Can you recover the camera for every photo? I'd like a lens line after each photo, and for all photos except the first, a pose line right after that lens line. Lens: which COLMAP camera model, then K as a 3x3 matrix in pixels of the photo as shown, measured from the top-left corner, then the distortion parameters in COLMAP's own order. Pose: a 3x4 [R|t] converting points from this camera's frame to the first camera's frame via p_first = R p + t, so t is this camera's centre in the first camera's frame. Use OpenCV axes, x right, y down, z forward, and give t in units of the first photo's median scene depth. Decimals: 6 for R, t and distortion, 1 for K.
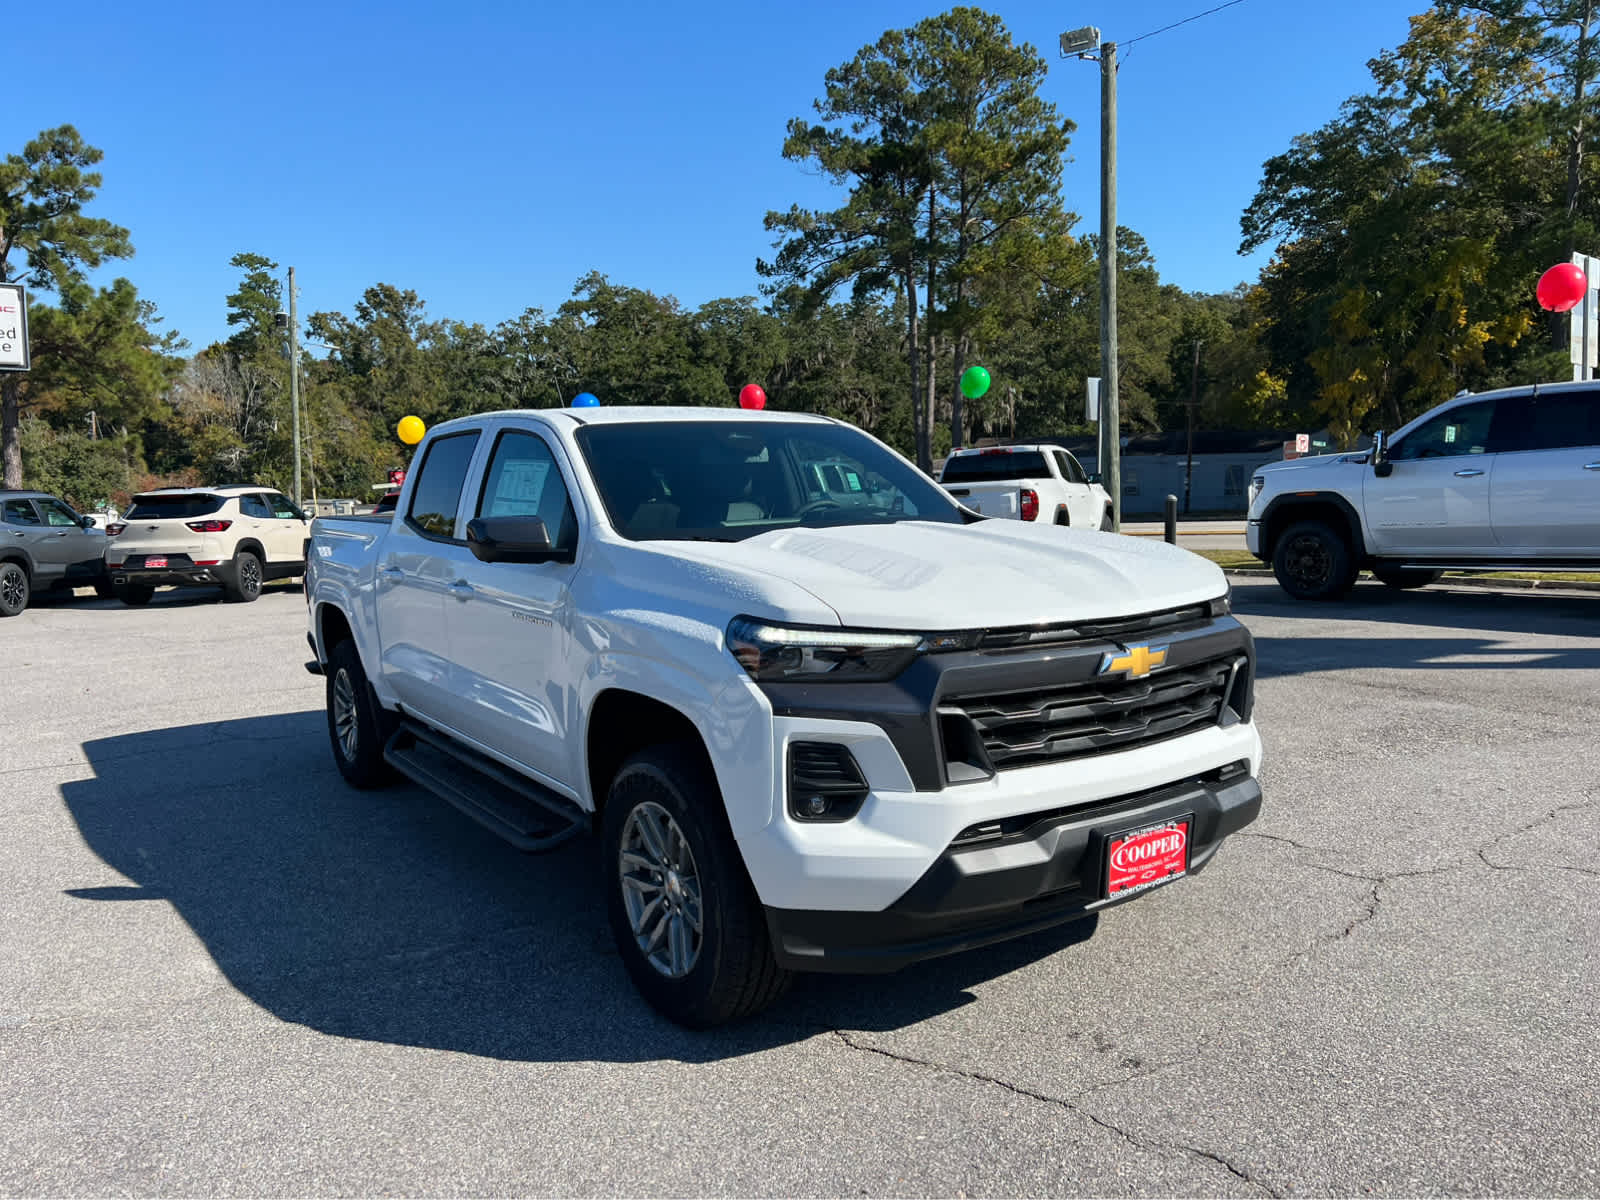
lens RADIAL K [[1220.6, 0, 789.2], [0, 1220.6, 598.5], [0, 0, 1]] dist [0.047948, -0.057697]
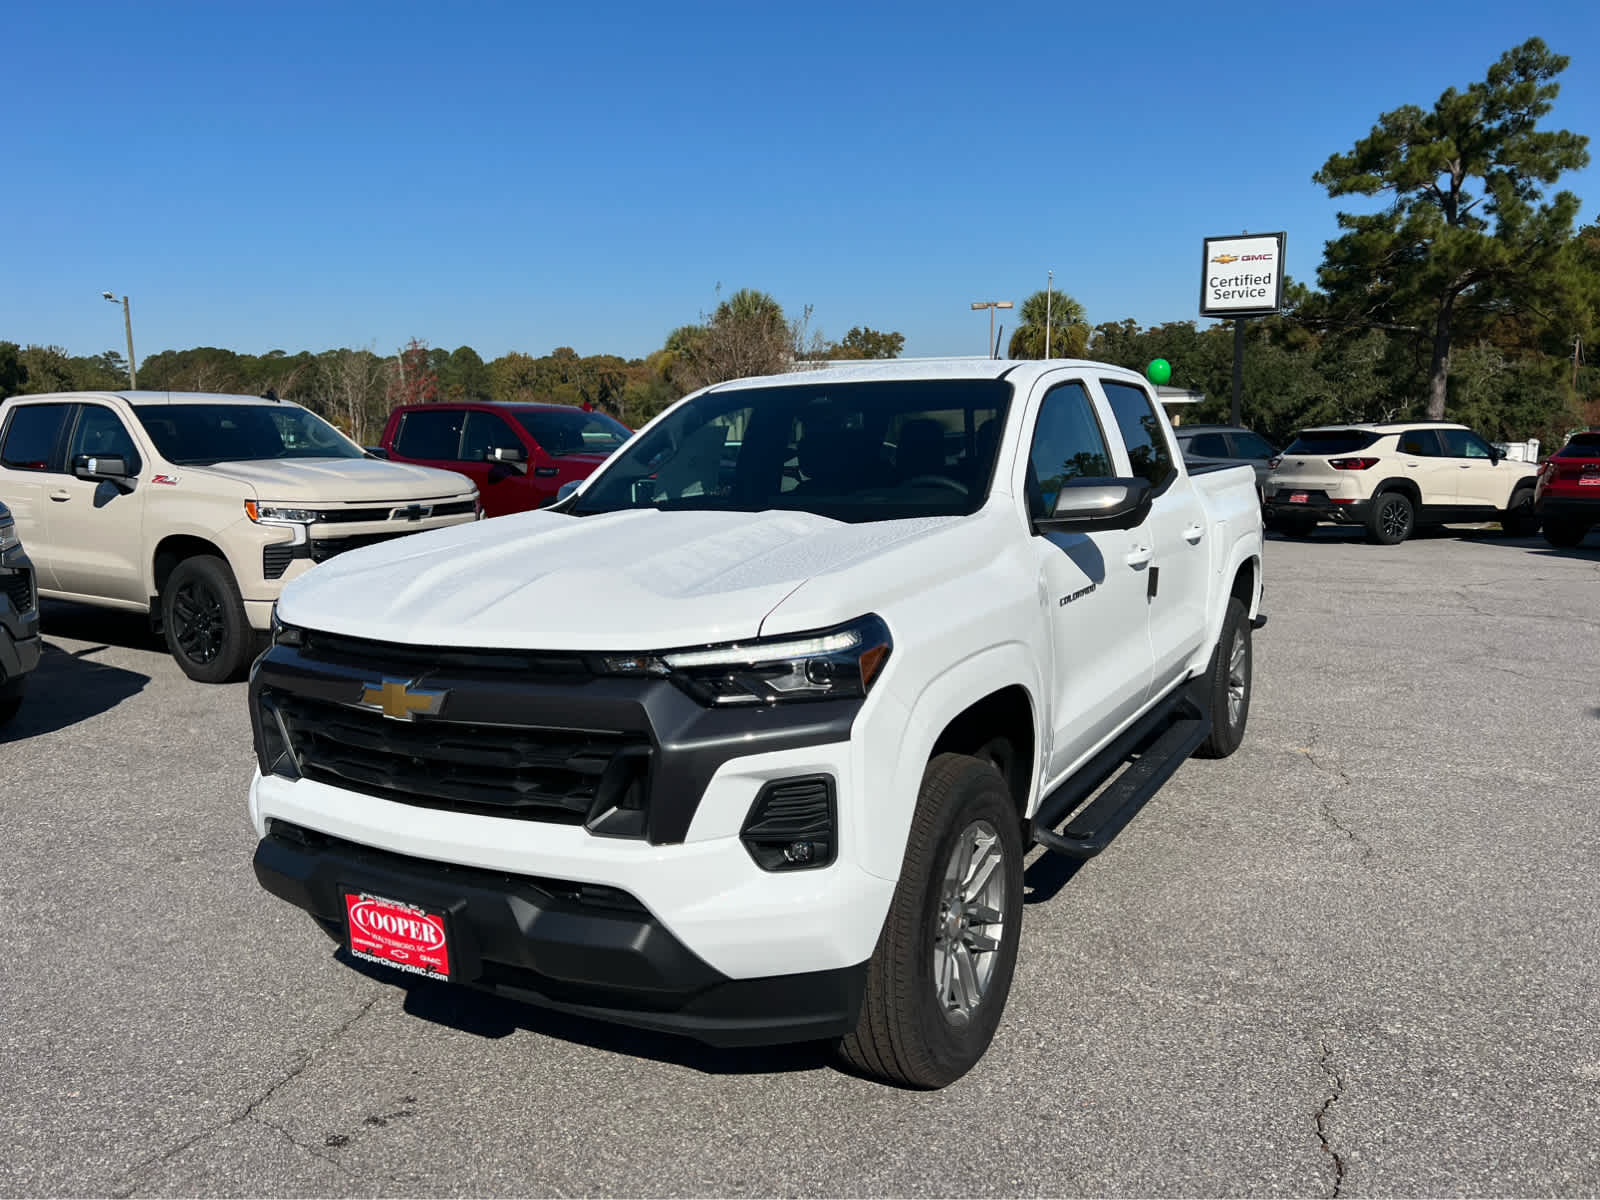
lens RADIAL K [[1220.6, 0, 789.2], [0, 1220.6, 598.5], [0, 0, 1]] dist [0.047948, -0.057697]
pose [[0.435838, 0.137622, -0.889441, 0.080092], [-0.083179, 0.990170, 0.112449, -0.009391], [0.896173, 0.024973, 0.443001, 0.061601]]
